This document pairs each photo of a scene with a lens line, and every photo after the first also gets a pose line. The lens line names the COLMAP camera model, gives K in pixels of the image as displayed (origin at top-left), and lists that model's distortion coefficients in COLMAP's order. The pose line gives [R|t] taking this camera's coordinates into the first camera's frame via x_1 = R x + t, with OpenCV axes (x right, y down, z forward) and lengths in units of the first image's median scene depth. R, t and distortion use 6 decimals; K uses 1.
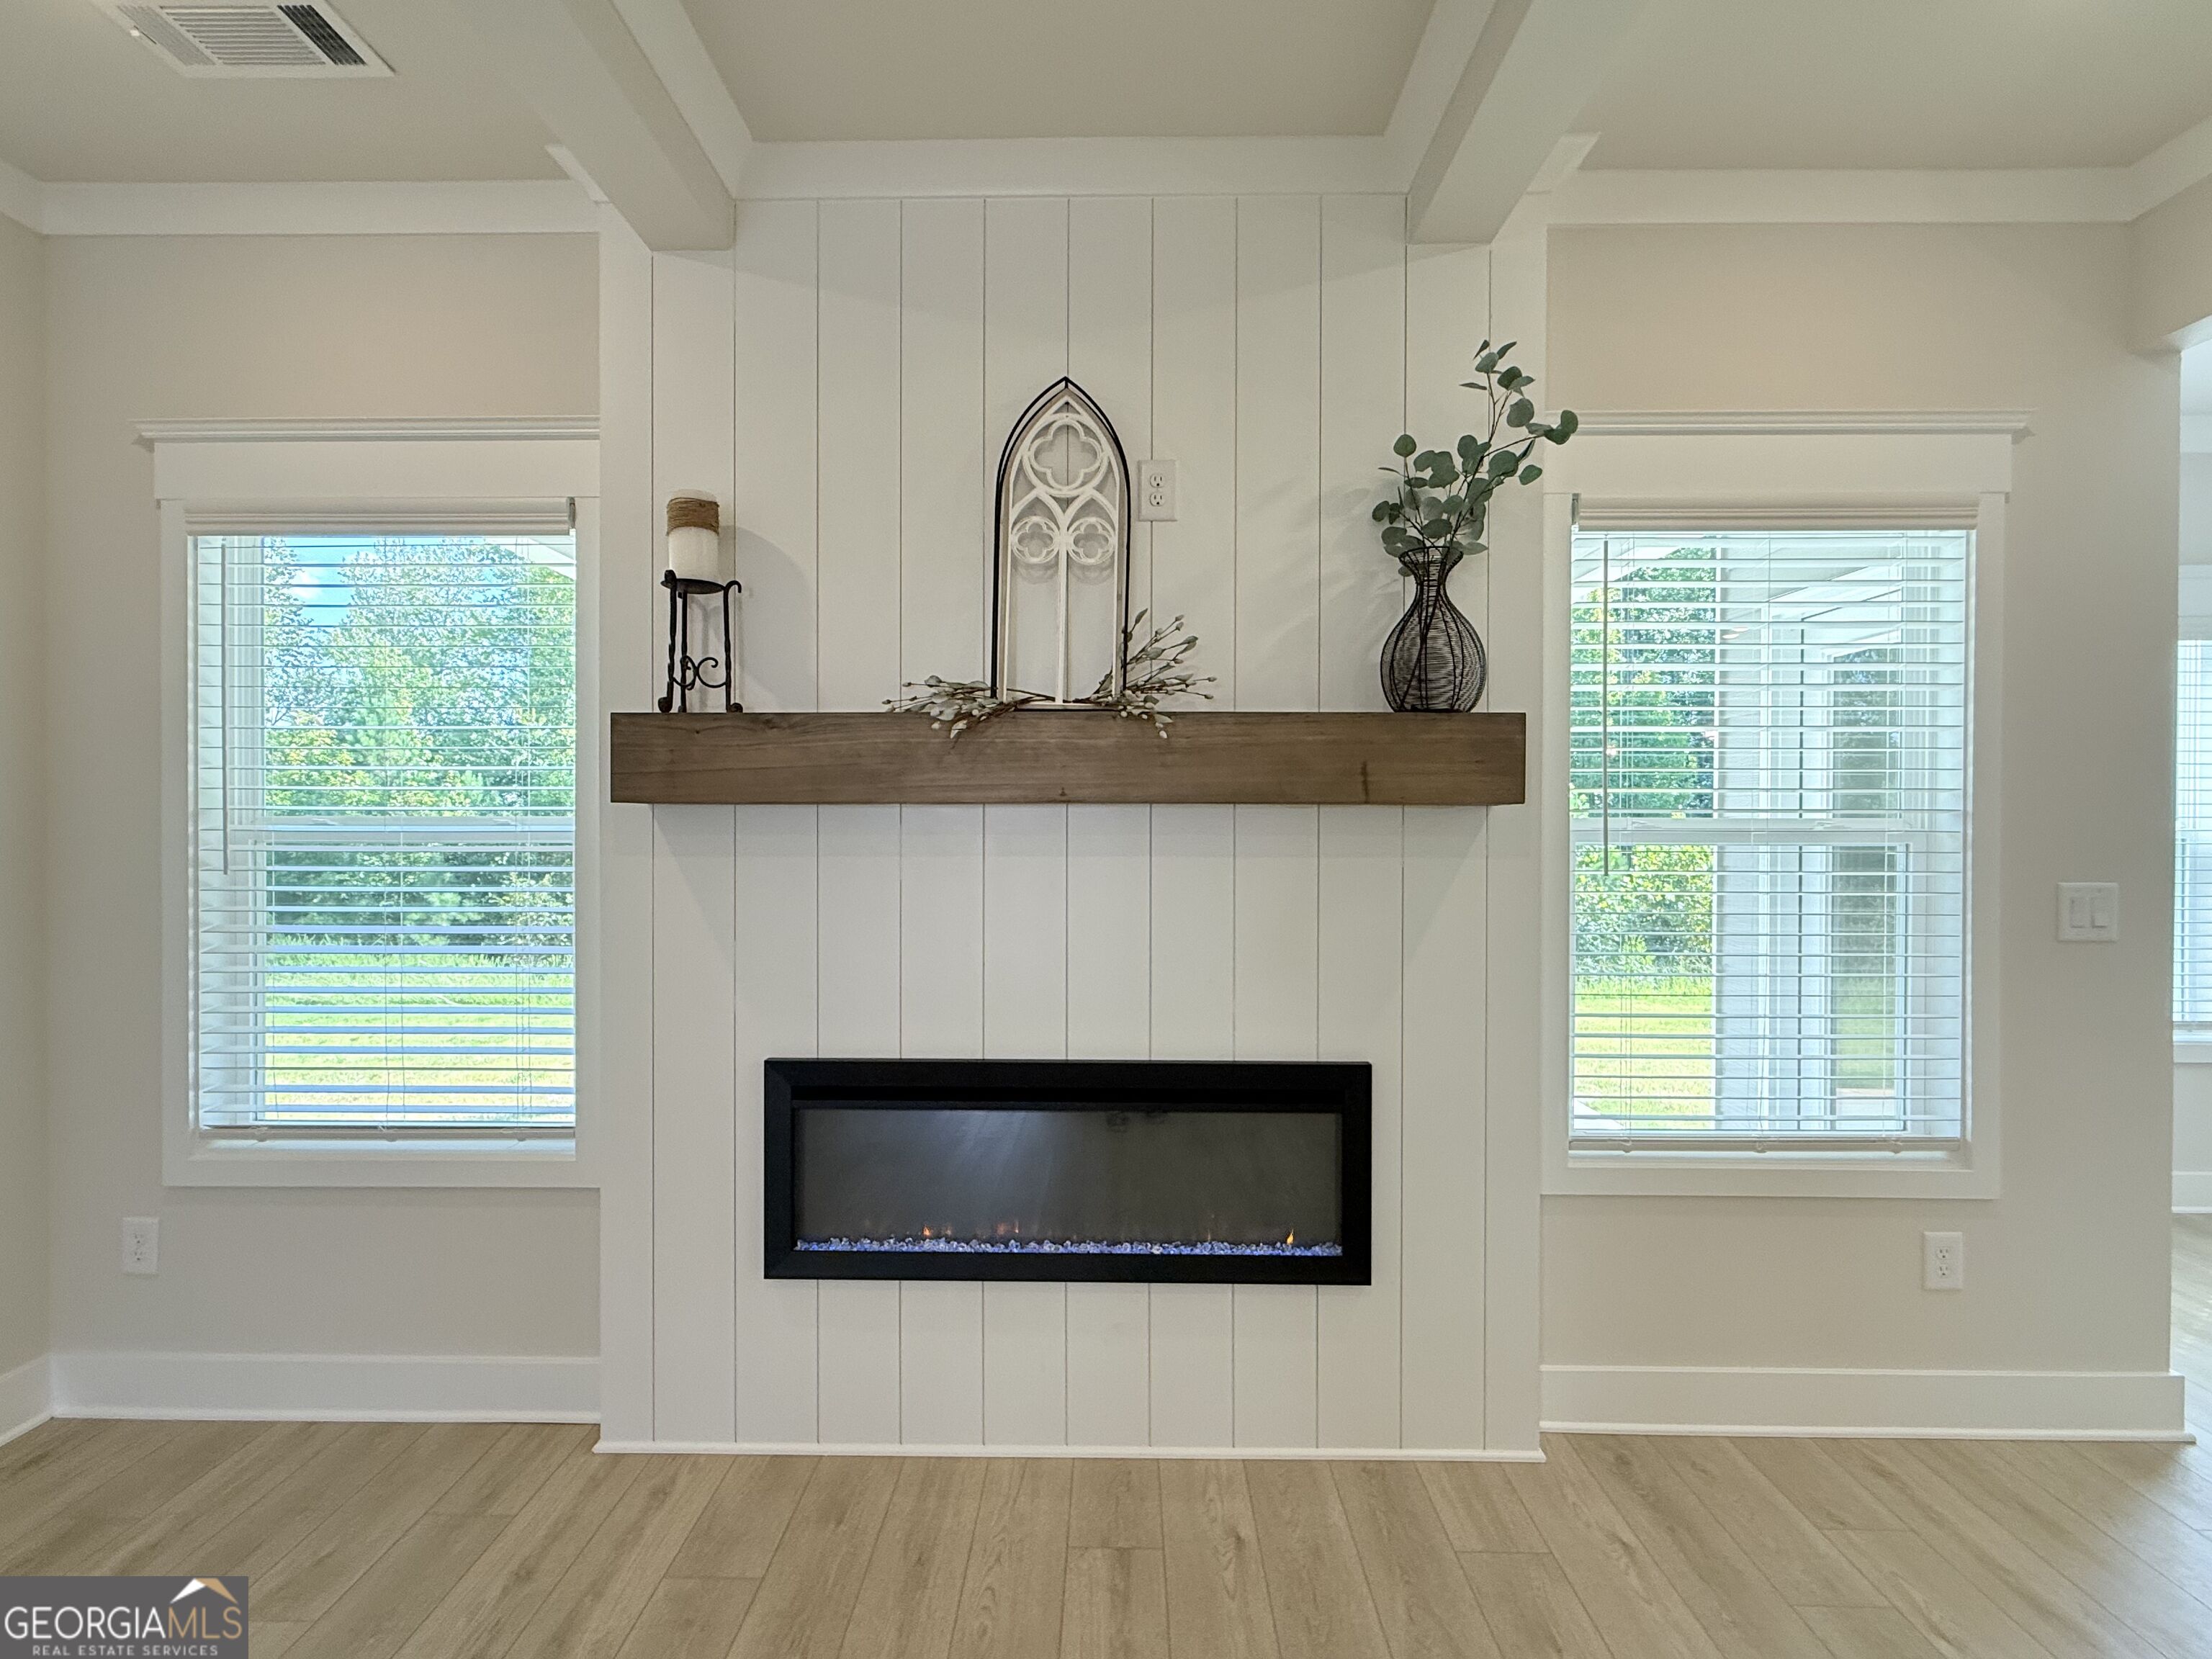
lens RADIAL K [[1045.5, 0, 1103.6], [0, 1045.5, 831.7], [0, 0, 1]] dist [-0.000517, 0.000350]
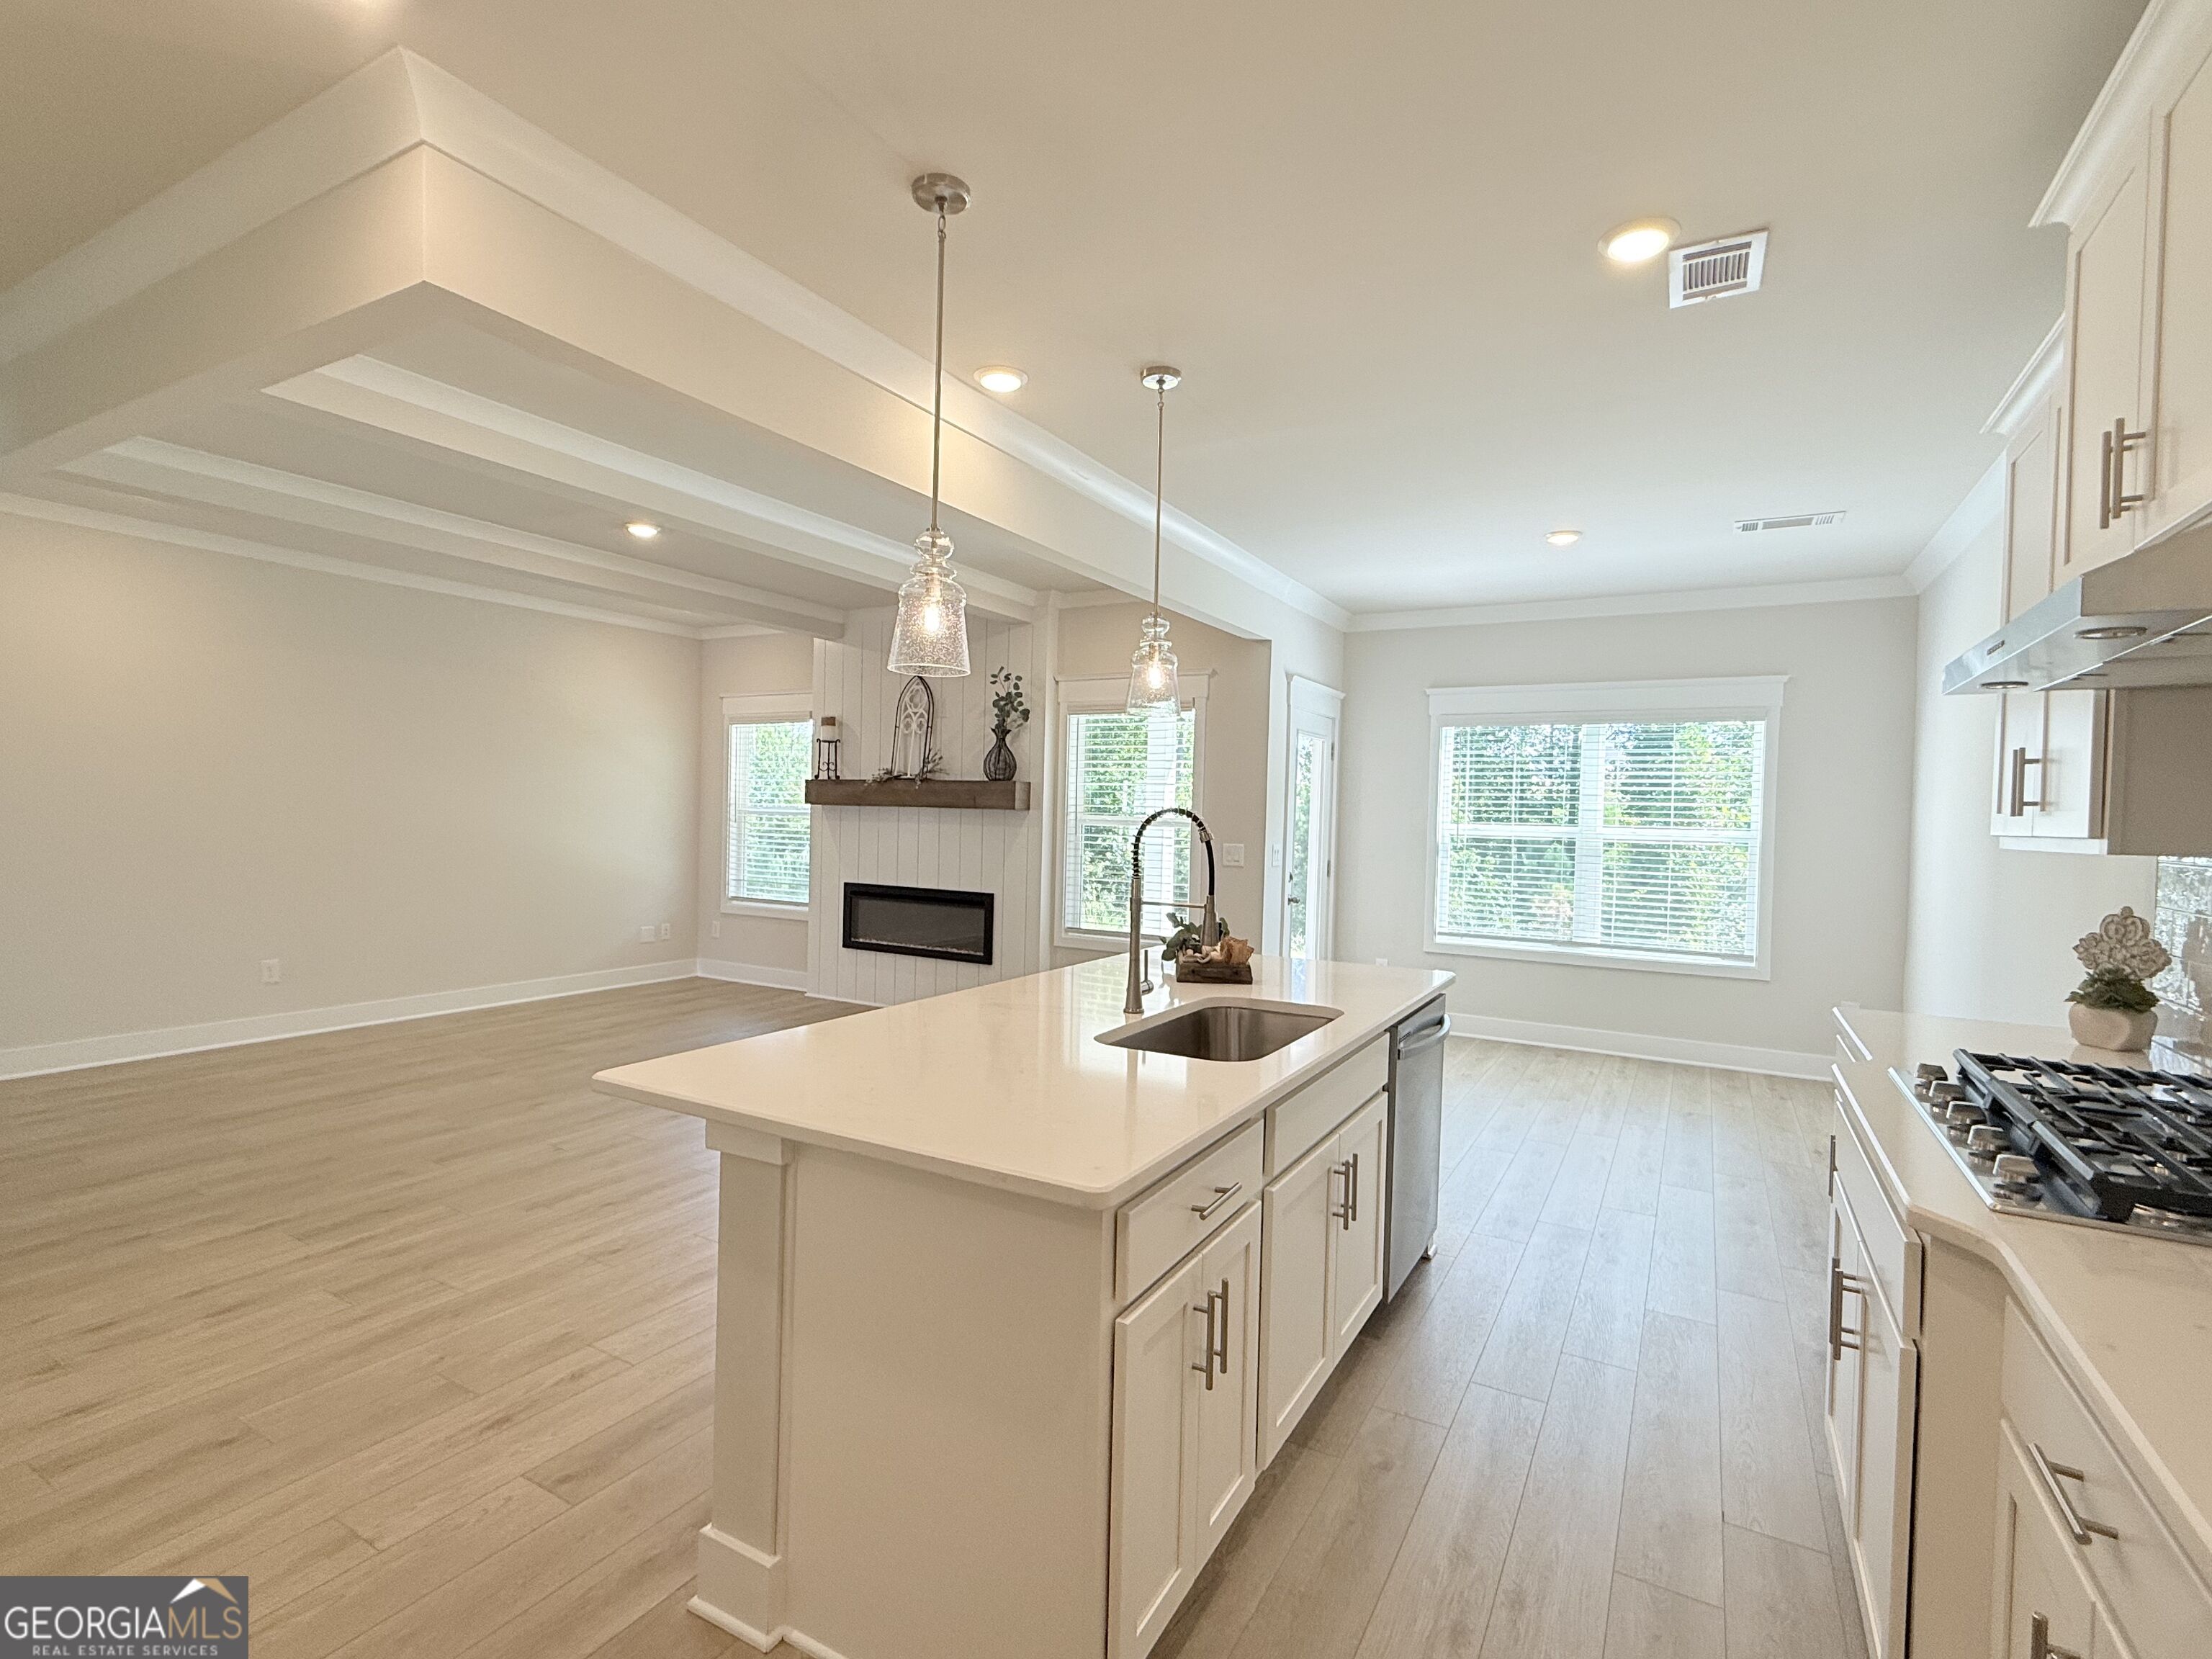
lens RADIAL K [[1045.5, 0, 1103.6], [0, 1045.5, 831.7], [0, 0, 1]] dist [-0.000517, 0.000350]
pose [[0.875096, 0.029849, -0.483029, 2.010779], [-0.025693, 0.999554, 0.015219, -0.014583], [0.483267, -0.000907, 0.875472, -1.522949]]
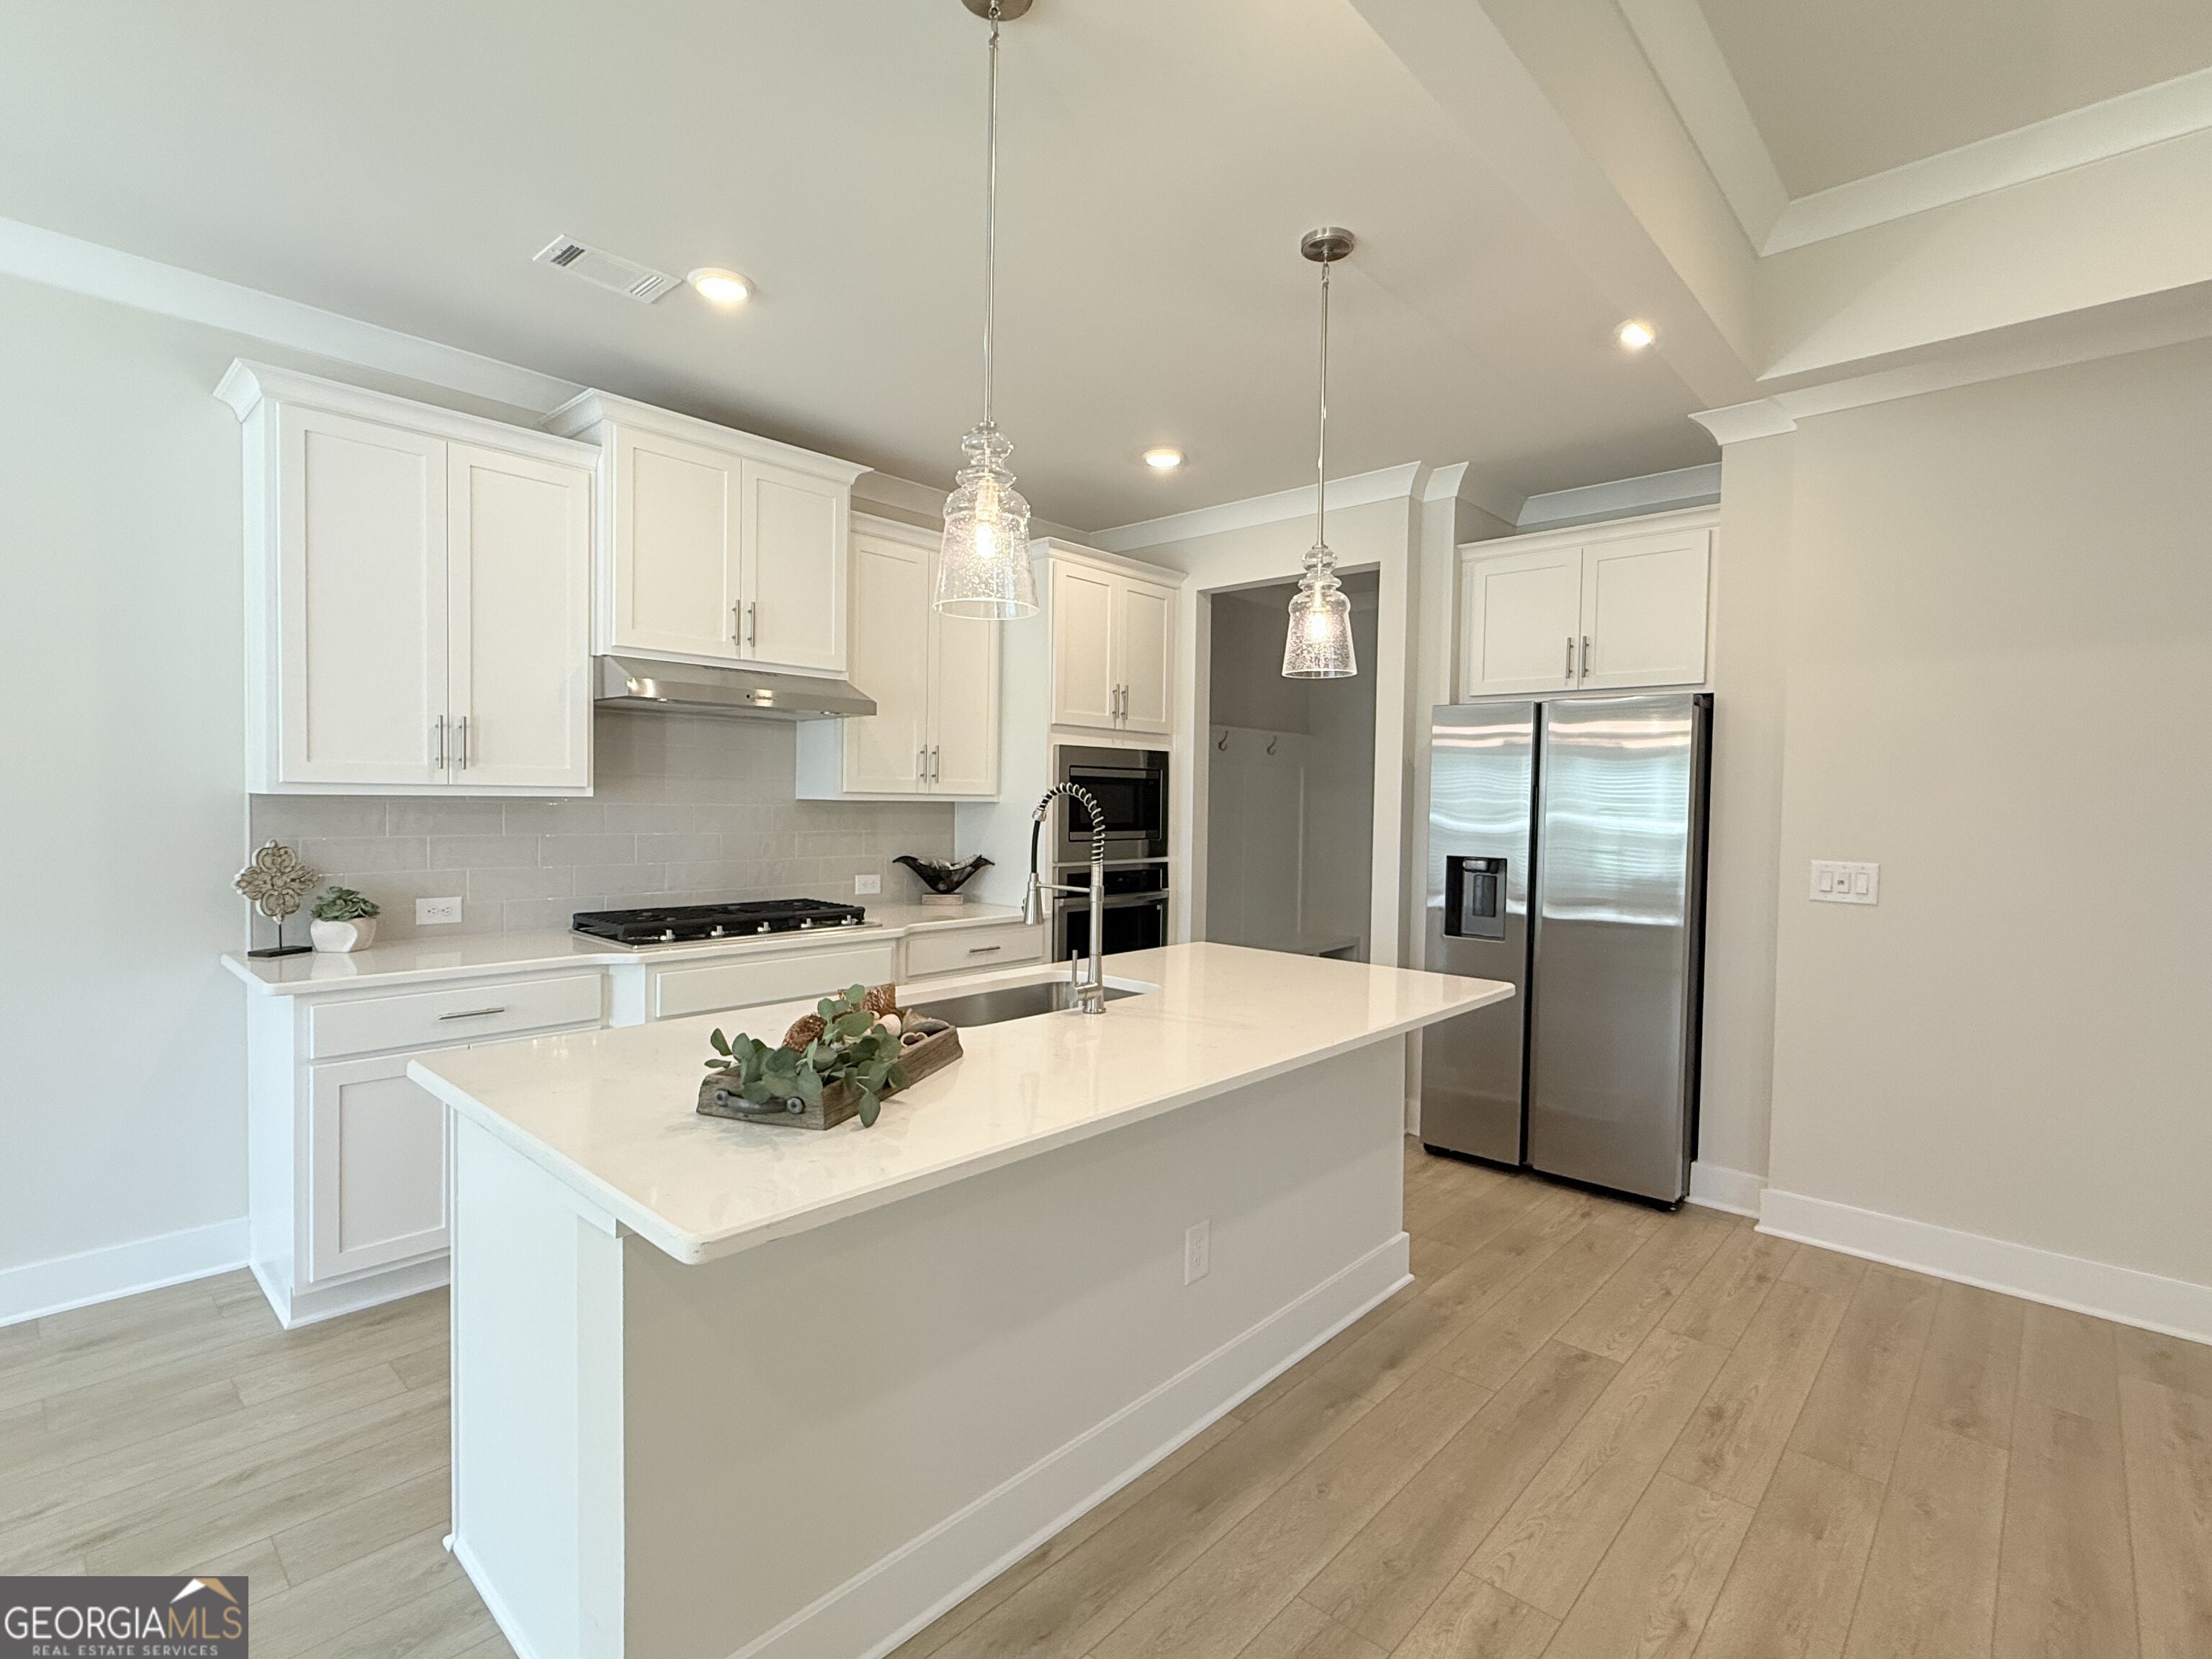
lens RADIAL K [[1045.5, 0, 1103.6], [0, 1045.5, 831.7], [0, 0, 1]] dist [-0.000517, 0.000350]
pose [[-0.742959, -0.035431, 0.668399, 0.748518], [-0.014470, 0.999215, 0.036883, -0.018595], [-0.669181, 0.017730, -0.742888, 0.330324]]
